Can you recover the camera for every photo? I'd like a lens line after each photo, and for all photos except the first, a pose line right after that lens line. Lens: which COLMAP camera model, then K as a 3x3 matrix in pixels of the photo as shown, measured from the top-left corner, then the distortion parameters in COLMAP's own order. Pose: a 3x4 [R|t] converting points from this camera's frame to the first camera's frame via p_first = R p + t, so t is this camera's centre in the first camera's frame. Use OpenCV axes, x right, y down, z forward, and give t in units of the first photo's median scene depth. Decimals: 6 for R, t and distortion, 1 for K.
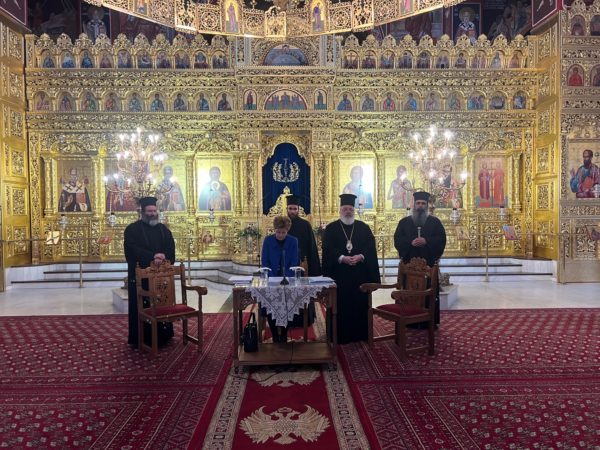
lens RADIAL K [[449.7, 0, 302.5], [0, 449.7, 226.2], [0, 0, 1]] dist [0.054843, -0.058323]
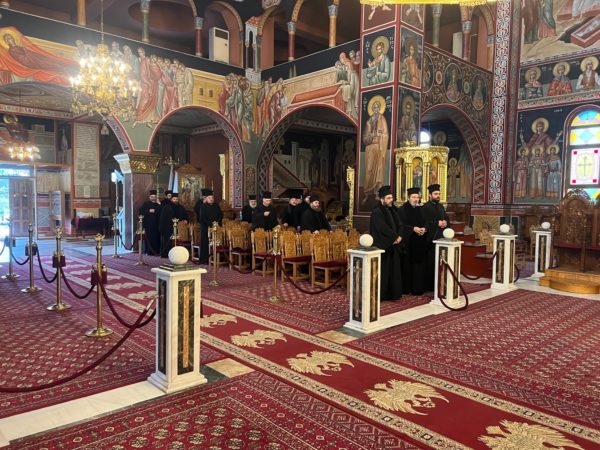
lens RADIAL K [[449.7, 0, 302.5], [0, 449.7, 226.2], [0, 0, 1]] dist [0.054843, -0.058323]
pose [[-0.751996, 0.041058, -0.657888, 0.290136], [-0.020900, 0.996071, 0.086053, -0.023438], [0.658836, 0.078461, -0.748184, 0.437842]]
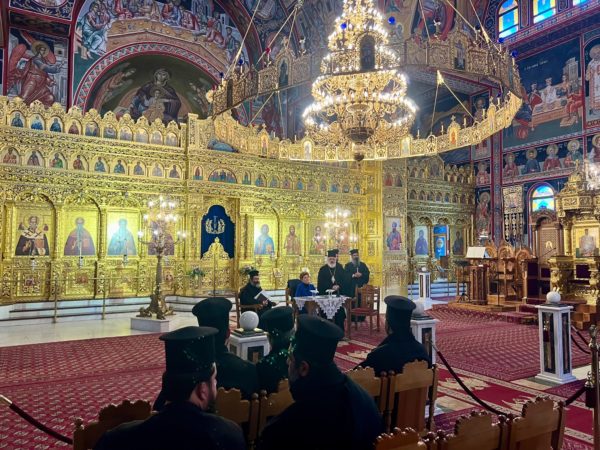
lens RADIAL K [[449.7, 0, 302.5], [0, 449.7, 226.2], [0, 0, 1]] dist [0.054843, -0.058323]
pose [[0.872183, 0.040494, 0.487501, -0.476436], [0.000688, 0.996465, -0.084002, -0.009058], [-0.489179, 0.073601, 0.869072, -0.292867]]
